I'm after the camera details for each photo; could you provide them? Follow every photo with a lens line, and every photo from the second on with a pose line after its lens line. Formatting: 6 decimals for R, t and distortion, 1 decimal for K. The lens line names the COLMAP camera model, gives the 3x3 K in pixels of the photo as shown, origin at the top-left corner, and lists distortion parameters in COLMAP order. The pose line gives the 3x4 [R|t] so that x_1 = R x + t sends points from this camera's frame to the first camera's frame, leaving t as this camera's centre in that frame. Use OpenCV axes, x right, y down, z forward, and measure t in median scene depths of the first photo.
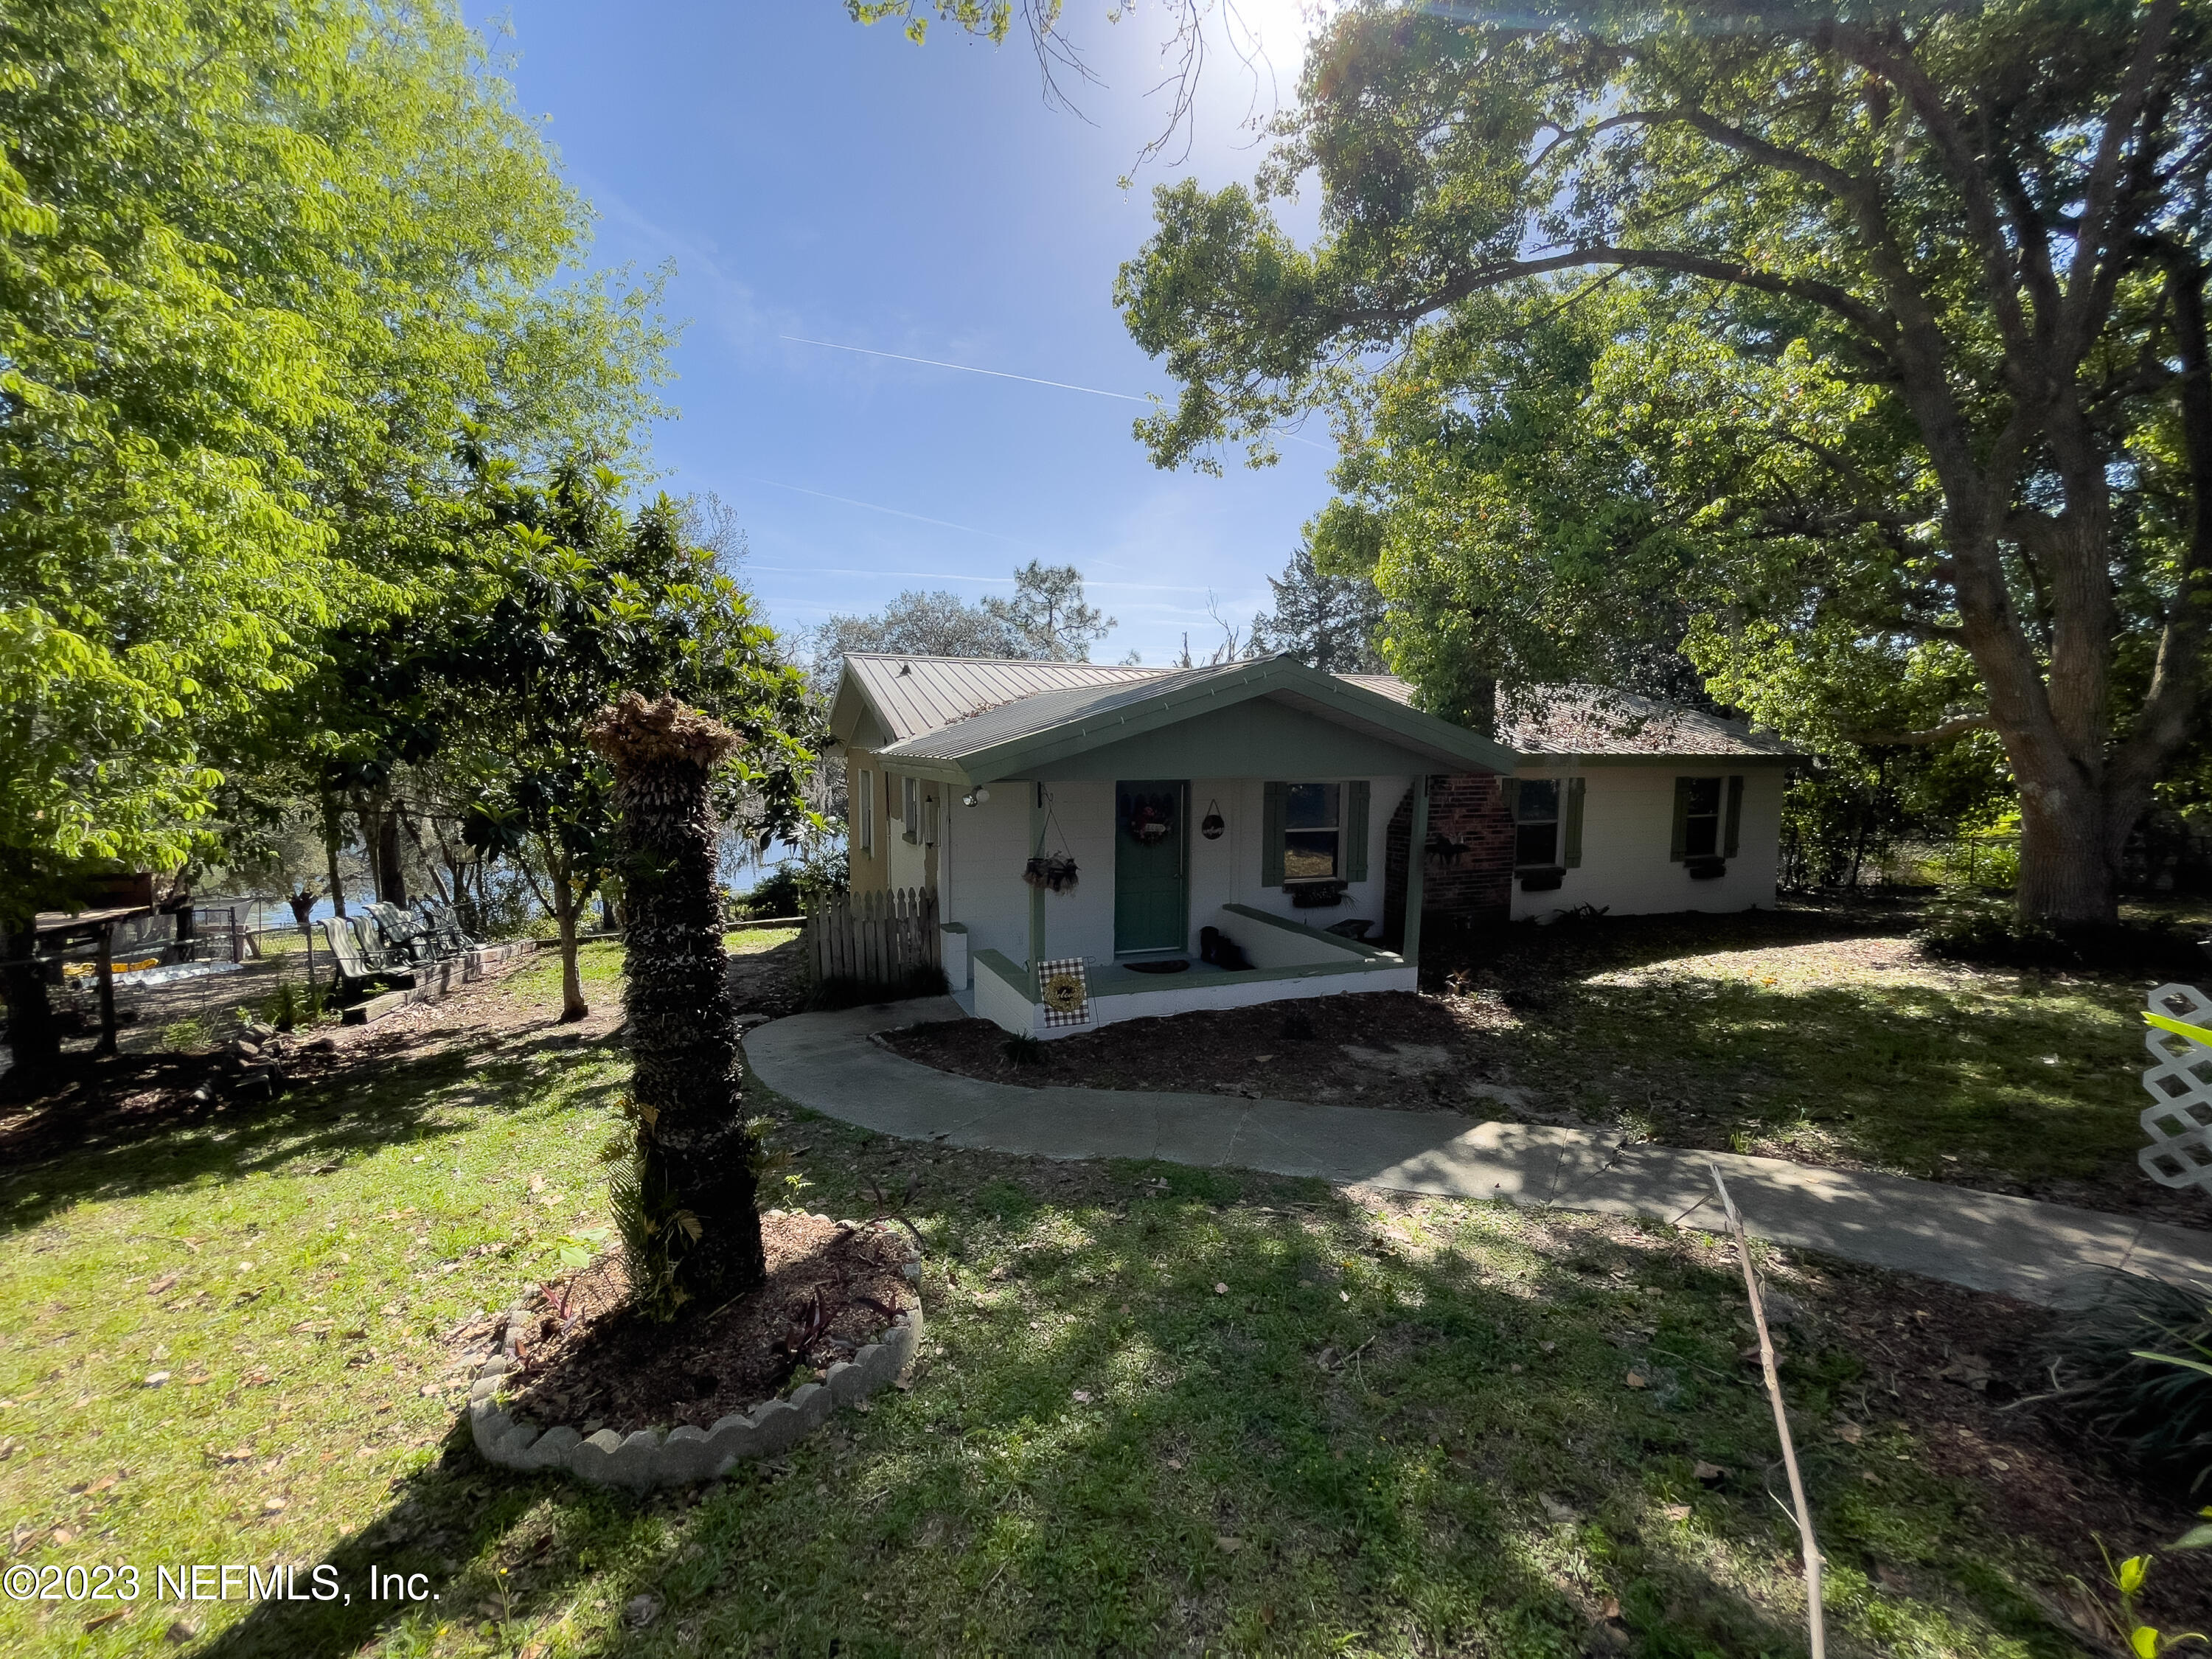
lens RADIAL K [[895.7, 0, 1101.5], [0, 895.7, 799.0], [0, 0, 1]] dist [0.001340, 0.000008]
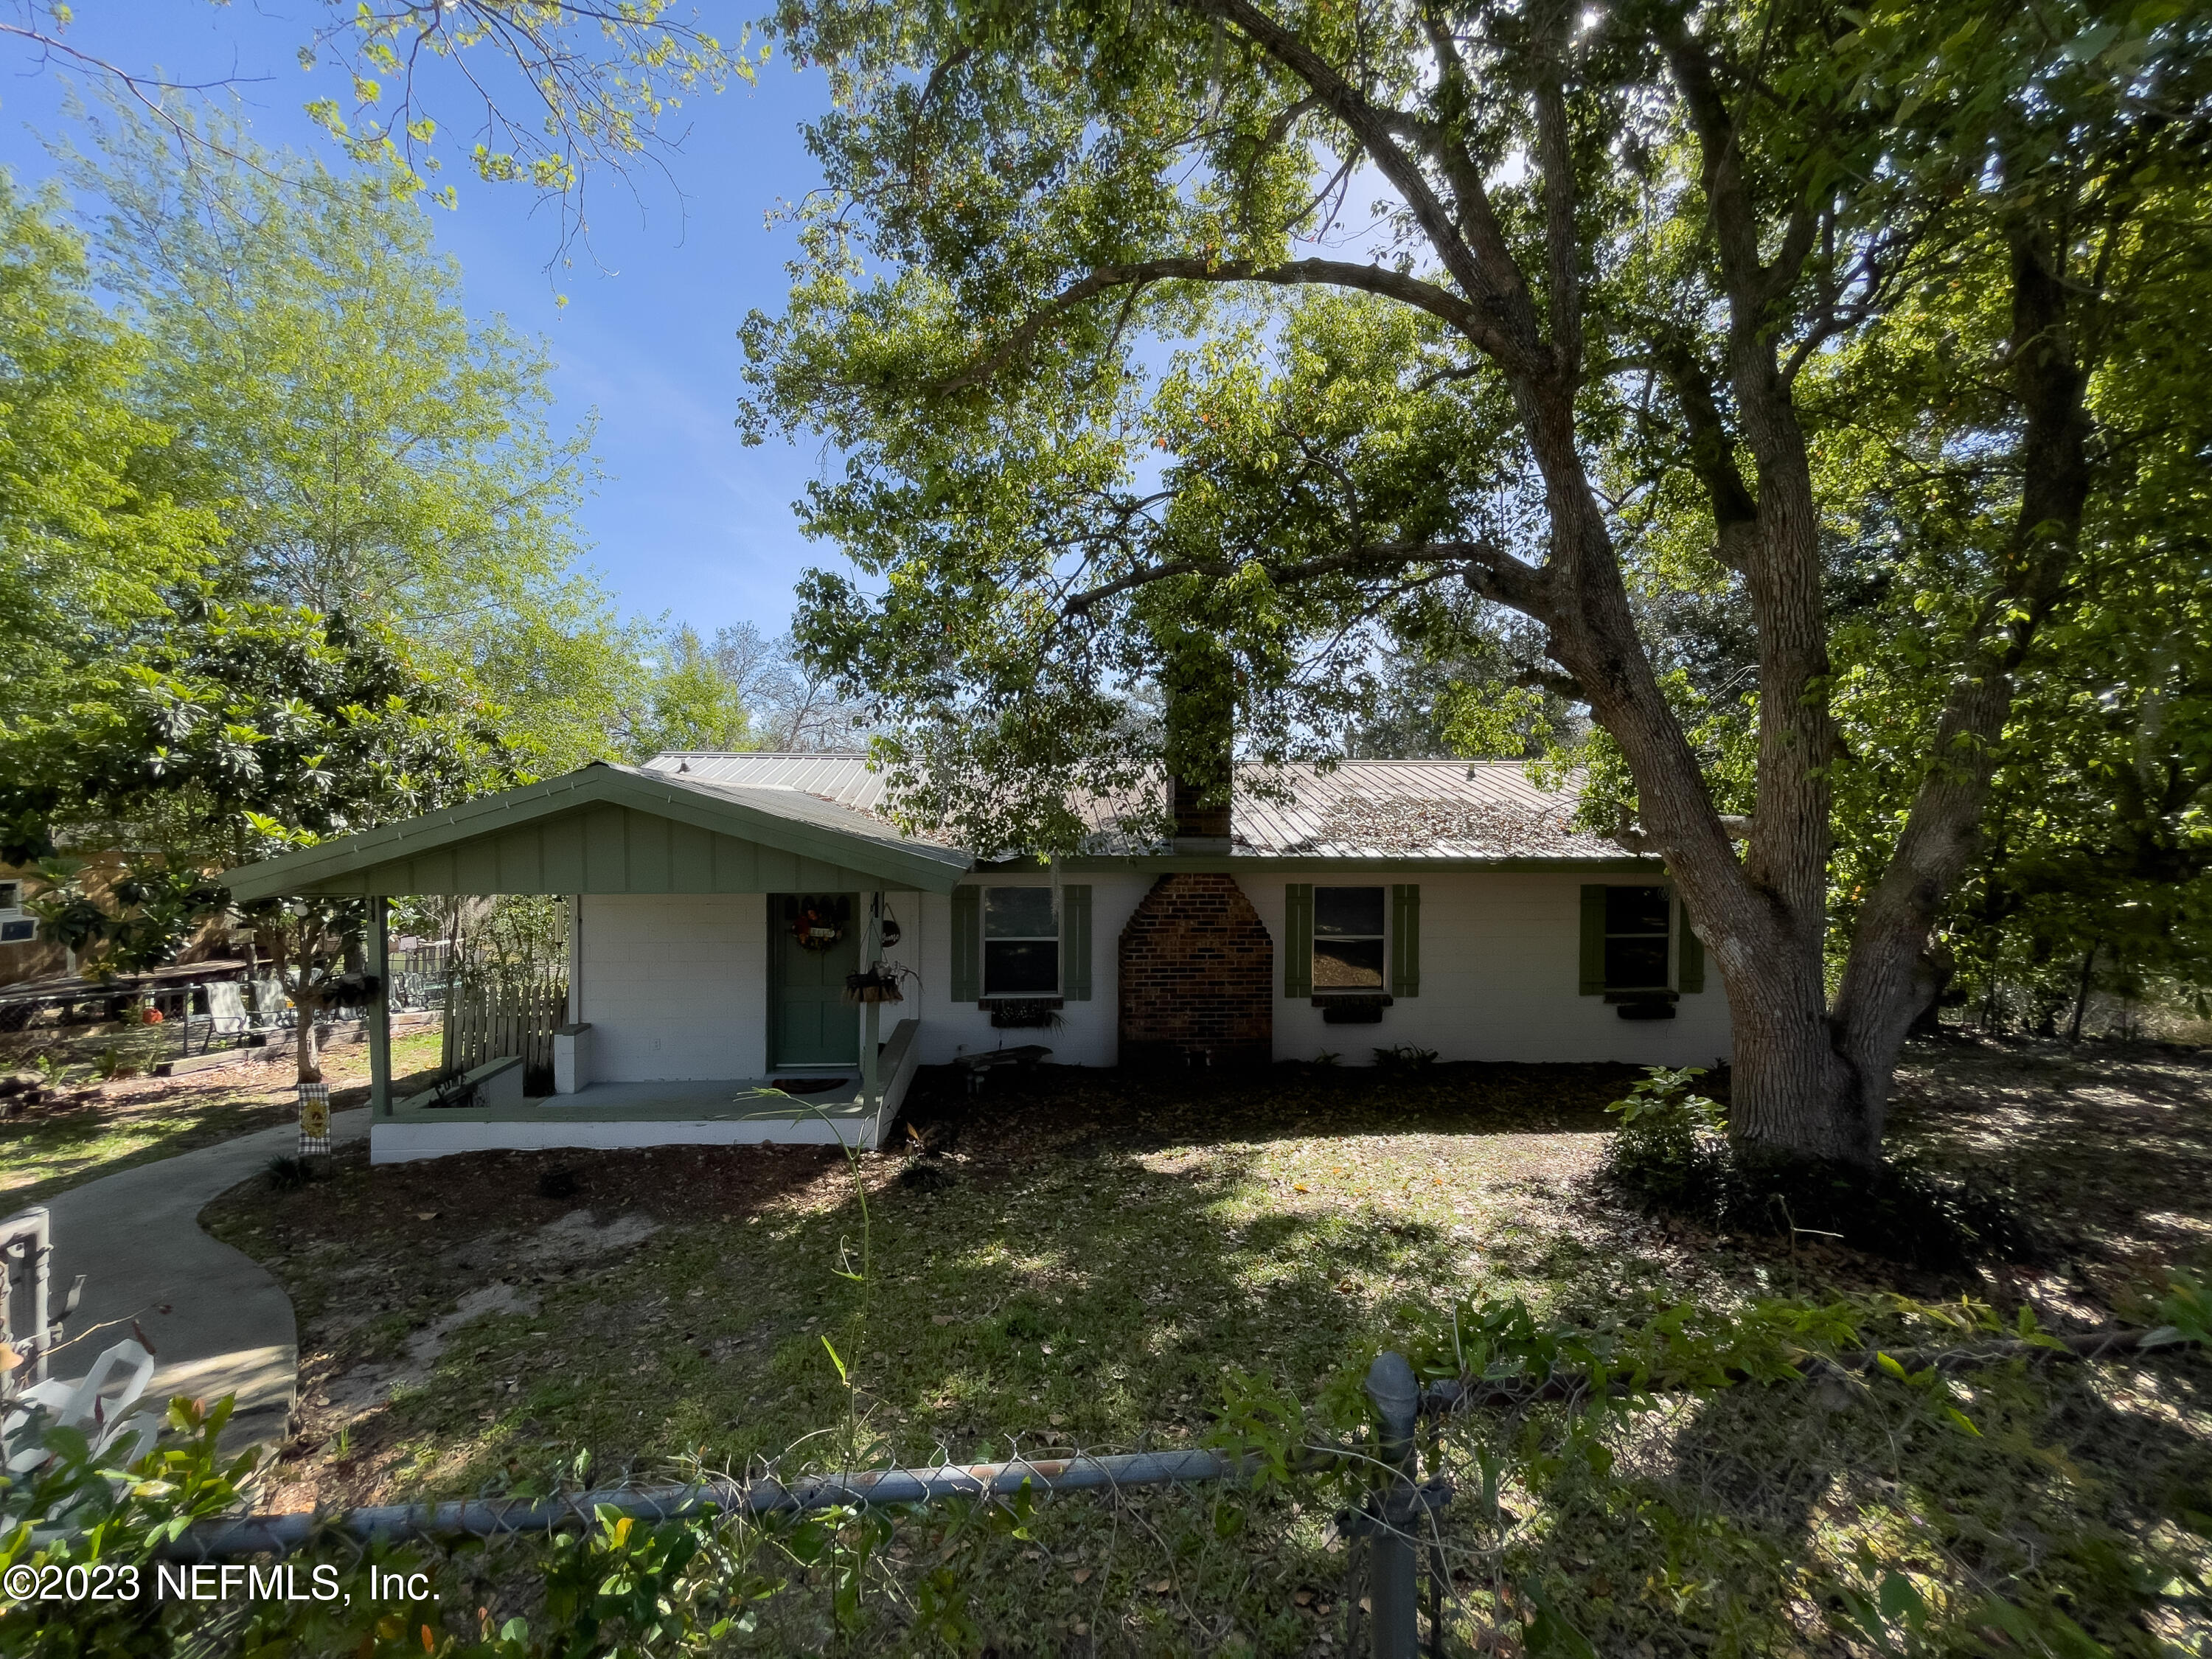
lens RADIAL K [[895.7, 0, 1101.5], [0, 895.7, 799.0], [0, 0, 1]] dist [0.001340, 0.000008]
pose [[0.957020, -0.005250, -0.289976, 0.597234], [-0.018350, 0.996737, -0.078608, -0.038144], [0.289442, 0.080550, 0.953800, 0.166672]]
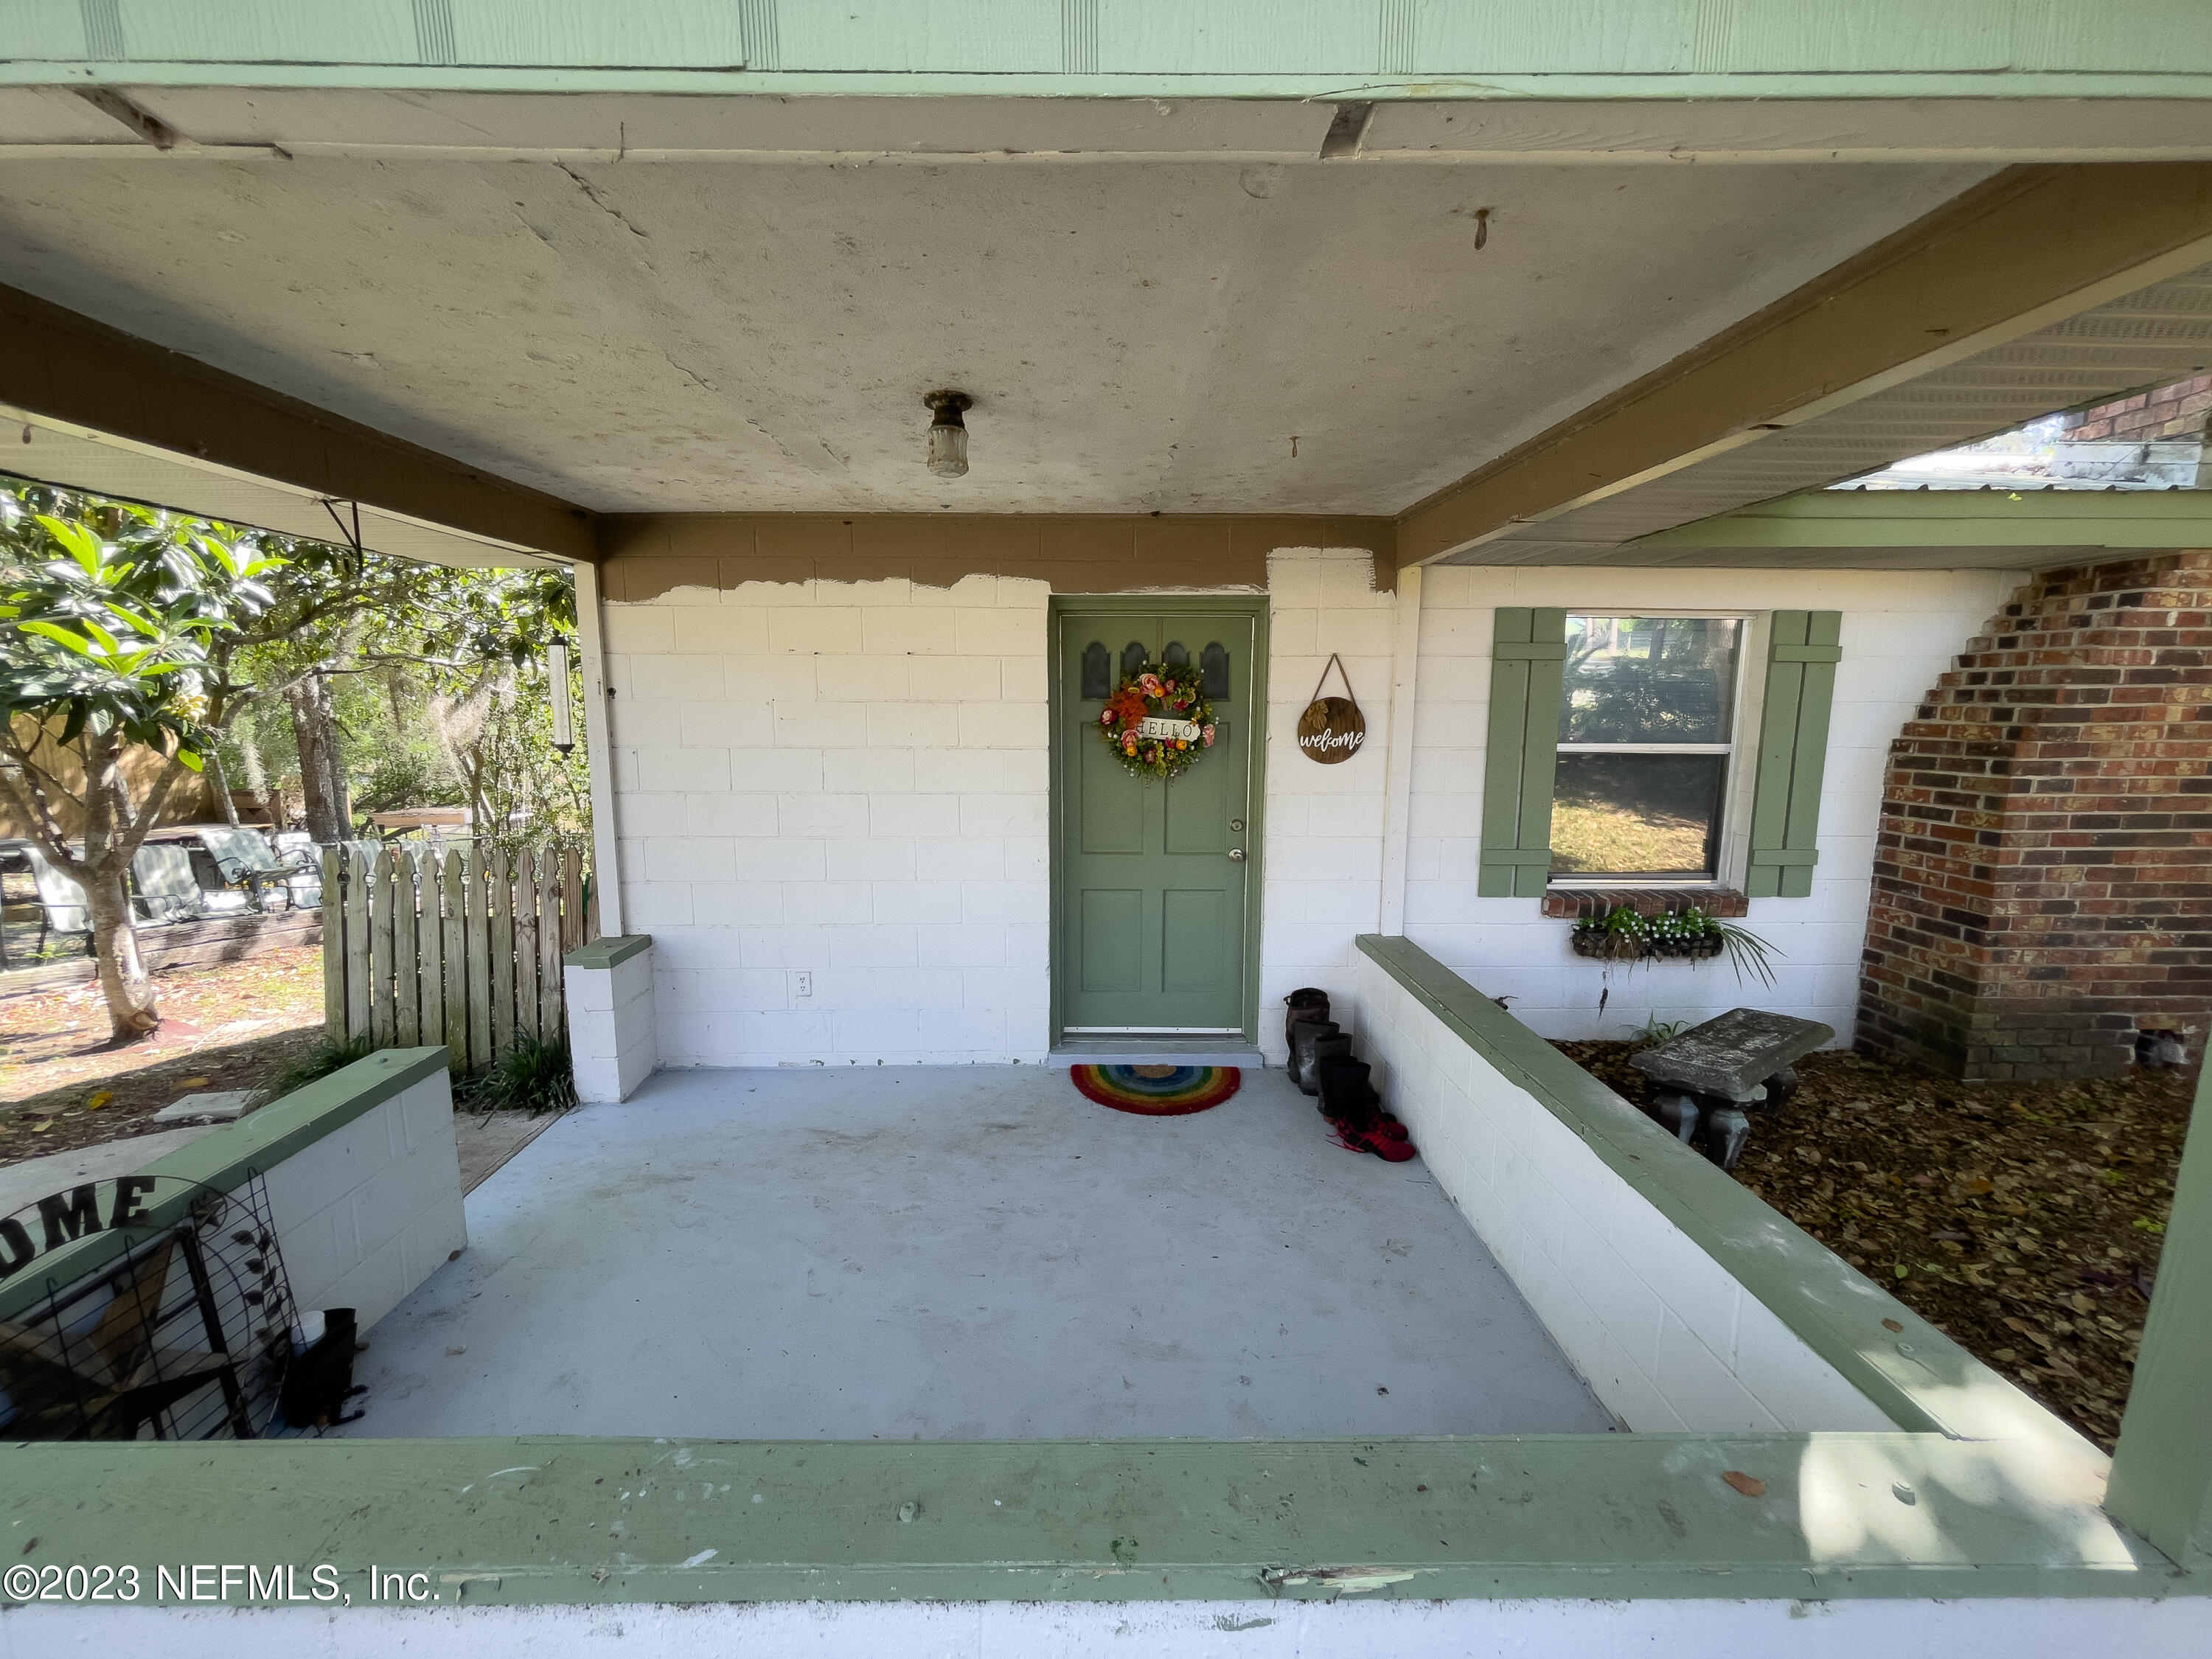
lens RADIAL K [[896.2, 0, 1098.1], [0, 896.2, 834.5], [0, 0, 1]] dist [-0.001224, -0.000097]
pose [[0.931789, 0.049726, -0.359579, 0.167850], [-0.017867, 0.995655, 0.091390, 0.041602], [0.362561, -0.078732, 0.928628, 0.602330]]
